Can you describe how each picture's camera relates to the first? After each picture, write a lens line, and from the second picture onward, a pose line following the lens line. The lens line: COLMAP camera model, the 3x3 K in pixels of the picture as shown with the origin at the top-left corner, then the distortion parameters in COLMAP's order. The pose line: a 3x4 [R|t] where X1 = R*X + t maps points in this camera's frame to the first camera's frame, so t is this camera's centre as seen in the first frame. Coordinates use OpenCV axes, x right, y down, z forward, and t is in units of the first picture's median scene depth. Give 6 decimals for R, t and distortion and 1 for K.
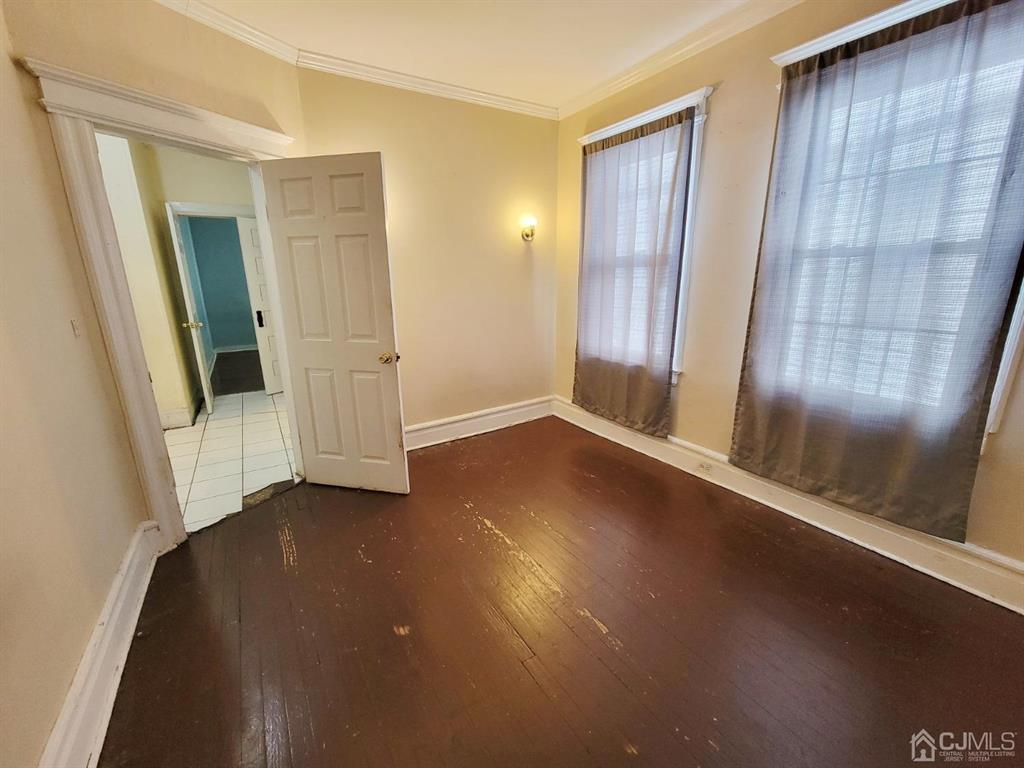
lens RADIAL K [[417.6, 0, 512.0], [0, 417.6, 385.5], [0, 0, 1]] dist [-0.003148, -0.001457]
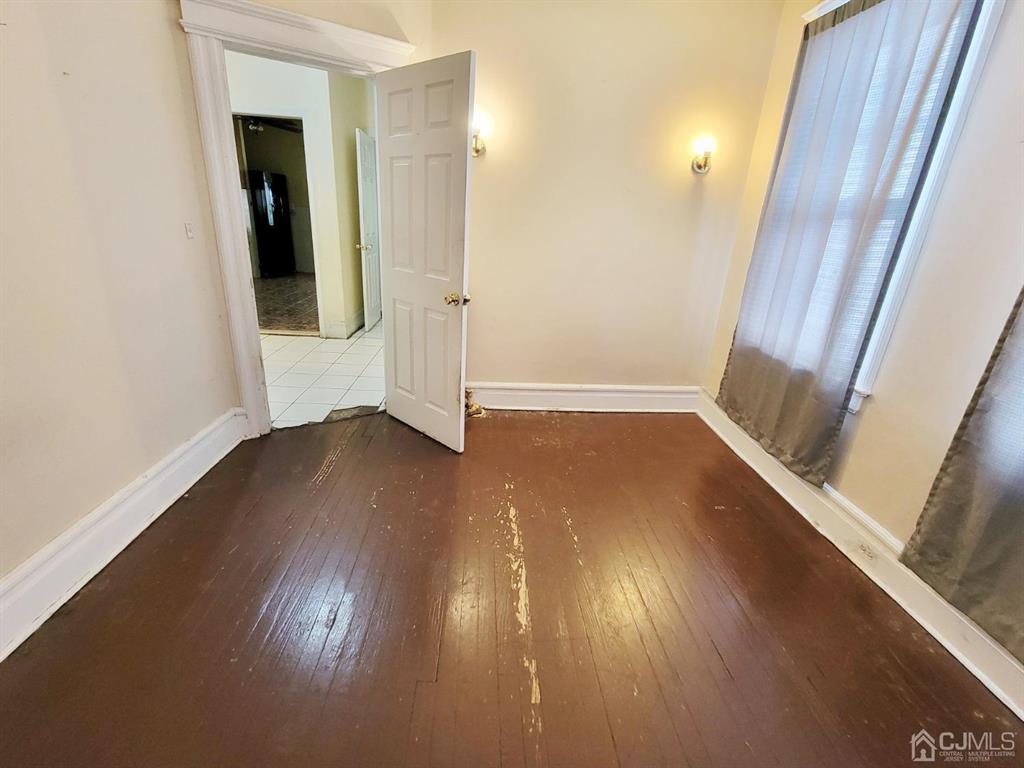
lens RADIAL K [[458.6, 0, 509.0], [0, 458.6, 385.5], [0, 0, 1]] dist [-0.007561, 0.001803]
pose [[0.870157, 0.228267, -0.436716, 0.231158], [-0.190762, 0.973179, 0.128577, -0.029848], [0.454353, -0.028573, 0.890363, 0.152319]]
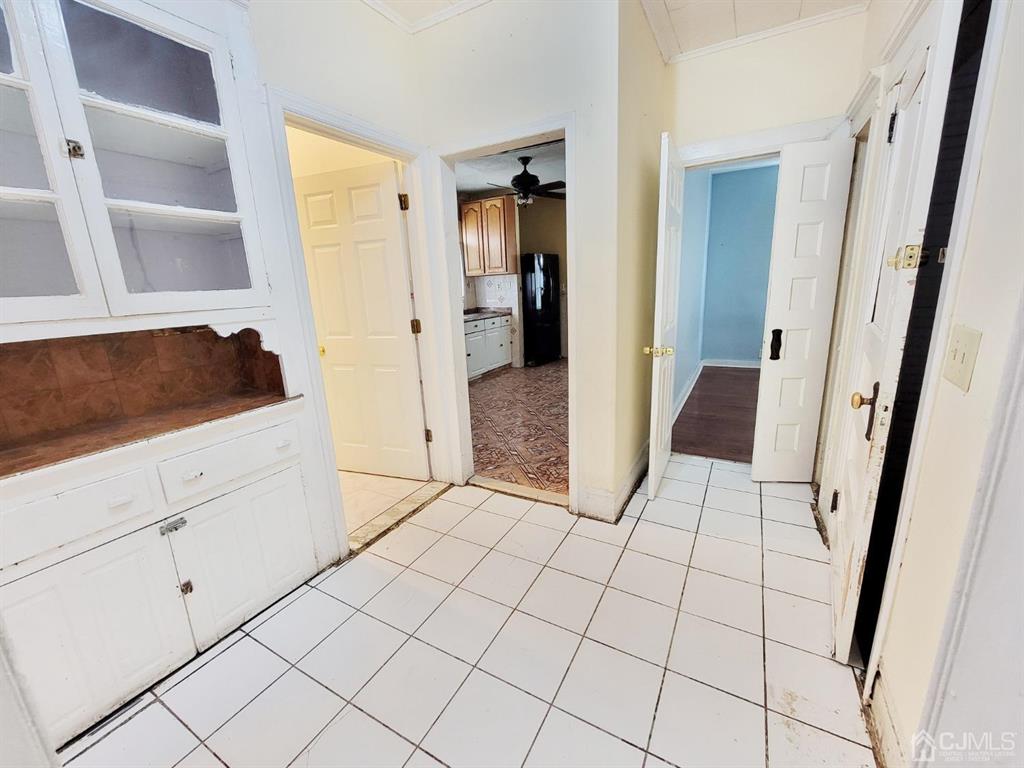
lens RADIAL K [[417.6, 0, 508.5], [0, 417.6, 386.0], [0, 0, 1]] dist [-0.003148, -0.001457]
pose [[0.473690, 0.195788, -0.858653, -0.518038], [-0.185799, 0.975248, 0.119875, -0.186701], [0.860869, 0.102754, 0.498343, 0.777342]]
